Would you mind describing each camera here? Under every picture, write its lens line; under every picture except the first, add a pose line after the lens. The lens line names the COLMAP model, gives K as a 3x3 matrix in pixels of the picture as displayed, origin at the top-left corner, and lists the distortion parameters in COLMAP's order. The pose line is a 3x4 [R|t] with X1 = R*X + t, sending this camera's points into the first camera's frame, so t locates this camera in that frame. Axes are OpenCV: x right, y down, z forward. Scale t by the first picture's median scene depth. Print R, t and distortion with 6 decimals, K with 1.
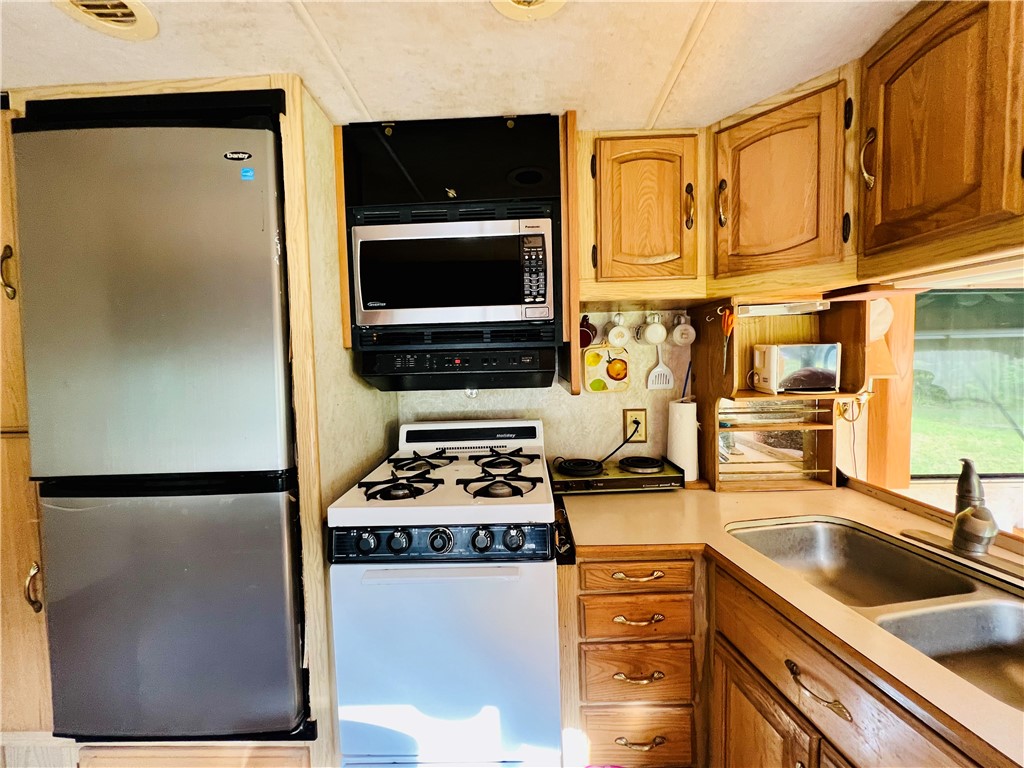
lens RADIAL K [[410.0, 0, 512.6], [0, 410.0, 380.5], [0, 0, 1]] dist [-0.000435, 0.000302]
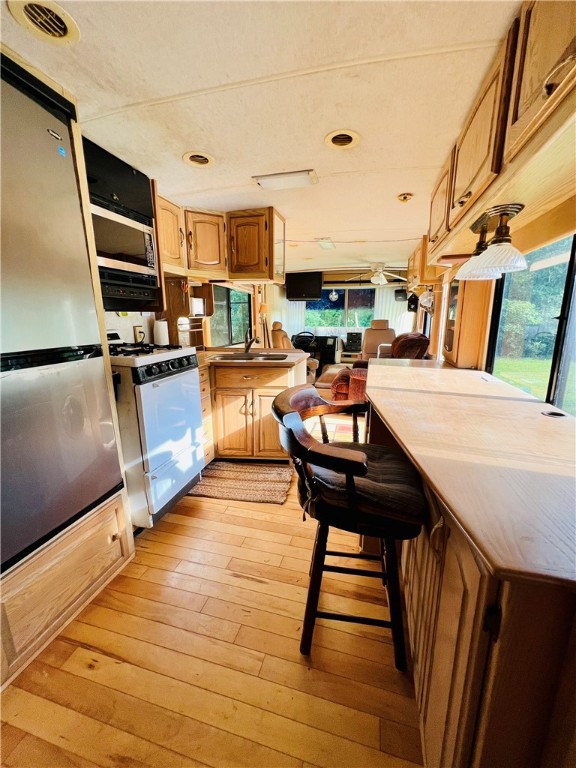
lens RADIAL K [[307.5, 0, 288.0], [0, 307.5, 384.0], [0, 0, 1]] dist [-0.000435, 0.000302]
pose [[0.232126, -0.184825, 0.954965, -1.455666], [0.045740, 0.982769, 0.179088, 0.162269], [-0.971610, 0.002109, 0.236580, -0.091626]]
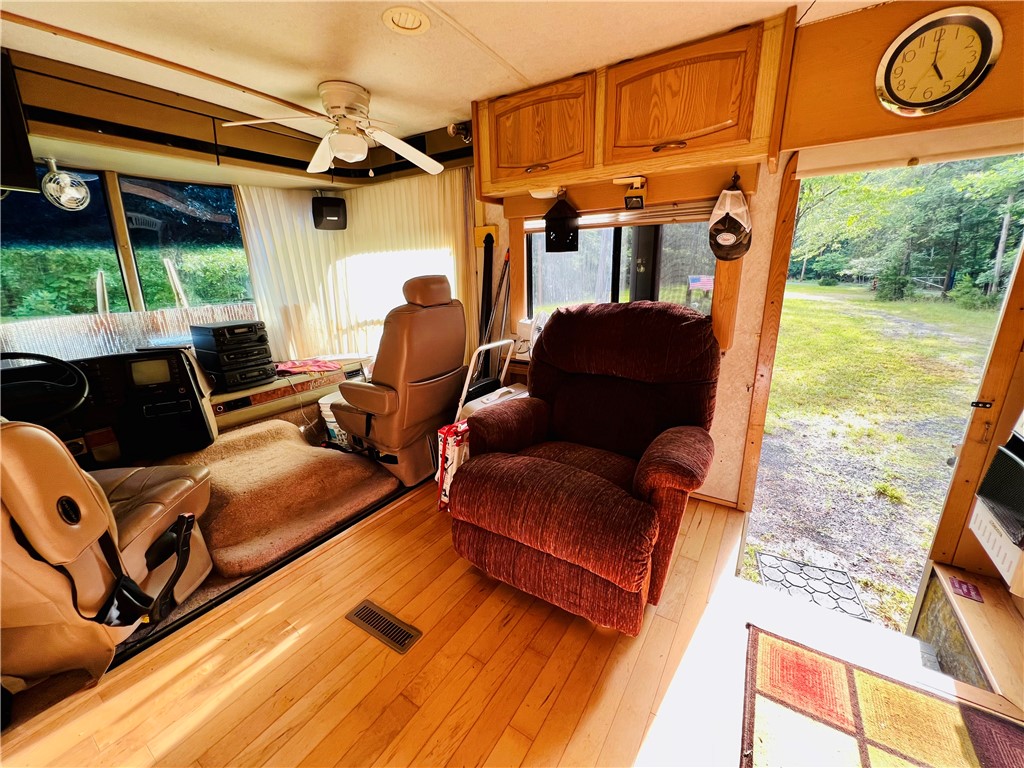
lens RADIAL K [[410.0, 0, 512.6], [0, 410.0, 380.5], [0, 0, 1]] dist [-0.000435, 0.000302]
pose [[-0.852575, -0.094632, 0.513966, 1.549154], [0.073024, 0.952248, 0.296463, 0.044348], [-0.517478, 0.290289, -0.804953, 1.060492]]
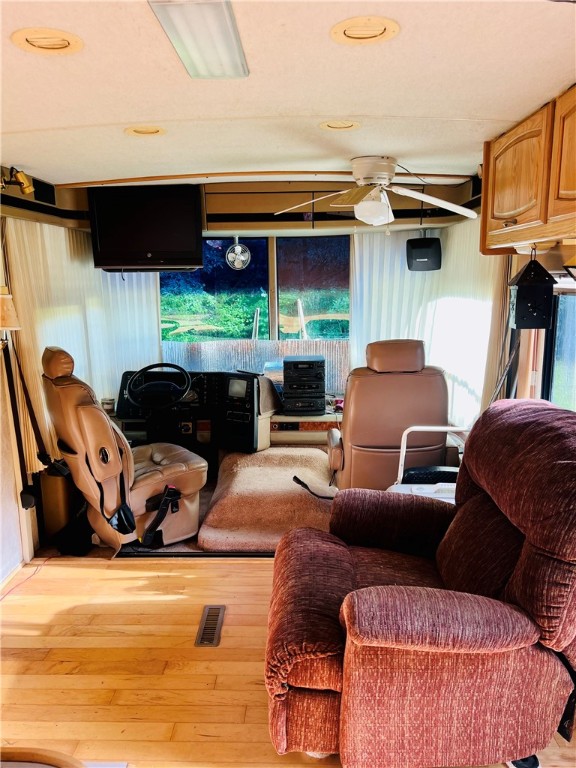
lens RADIAL K [[577.8, 0, 284.5], [0, 577.8, 389.2], [0, 0, 1]] dist [0.079613, -0.084427]
pose [[0.001976, -0.164891, 0.986310, 0.459743], [0.069623, 0.983941, 0.164356, -0.110762], [-0.997571, 0.068345, 0.013424, 0.123007]]
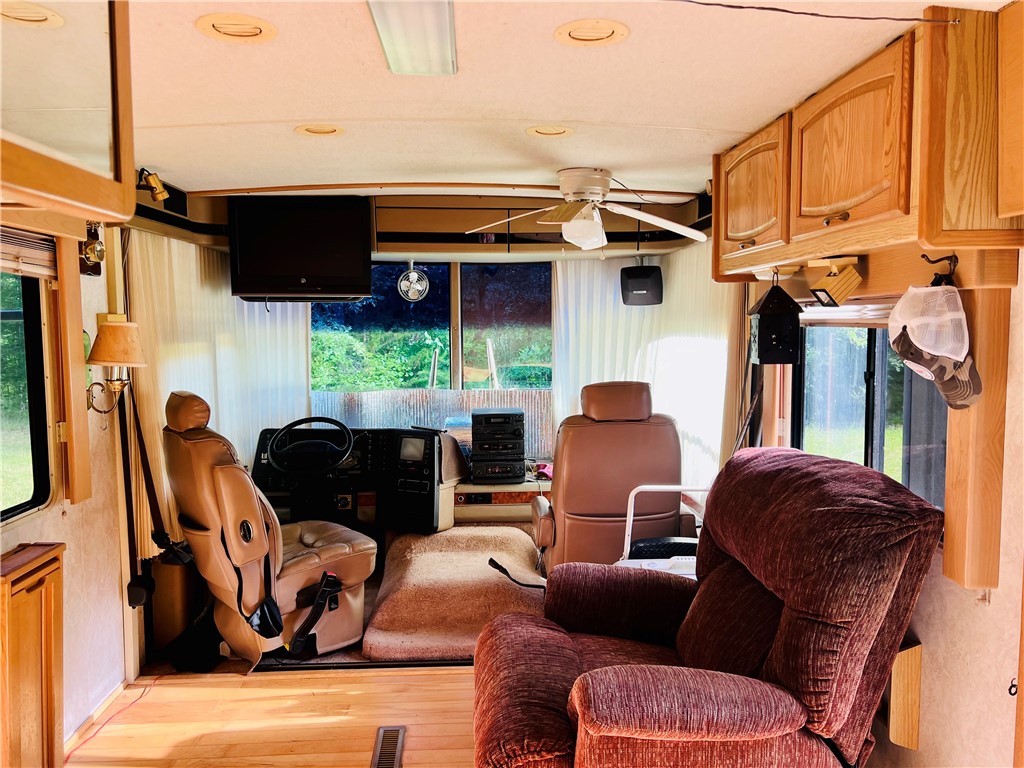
lens RADIAL K [[770.4, 0, 515.8], [0, 770.4, 380.7], [0, 0, 1]] dist [0.079613, -0.084427]
pose [[-0.081939, -0.050752, 0.995344, 0.275794], [0.061935, 0.996513, 0.055910, -0.058112], [-0.994711, 0.066228, -0.078510, 0.228714]]
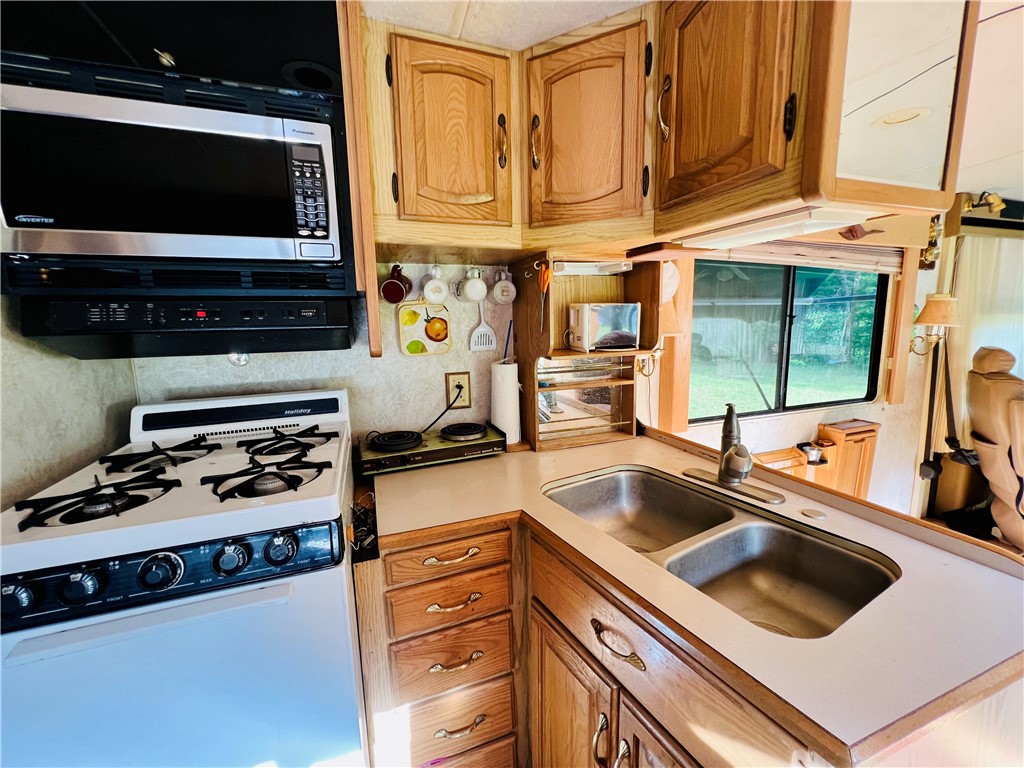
lens RADIAL K [[410.0, 0, 512.6], [0, 410.0, 380.5], [0, 0, 1]] dist [-0.000435, 0.000302]
pose [[0.930962, -0.044721, 0.362366, 0.111726], [0.016368, 0.996584, 0.080941, 0.020986], [-0.364749, -0.069422, 0.928514, 0.136789]]
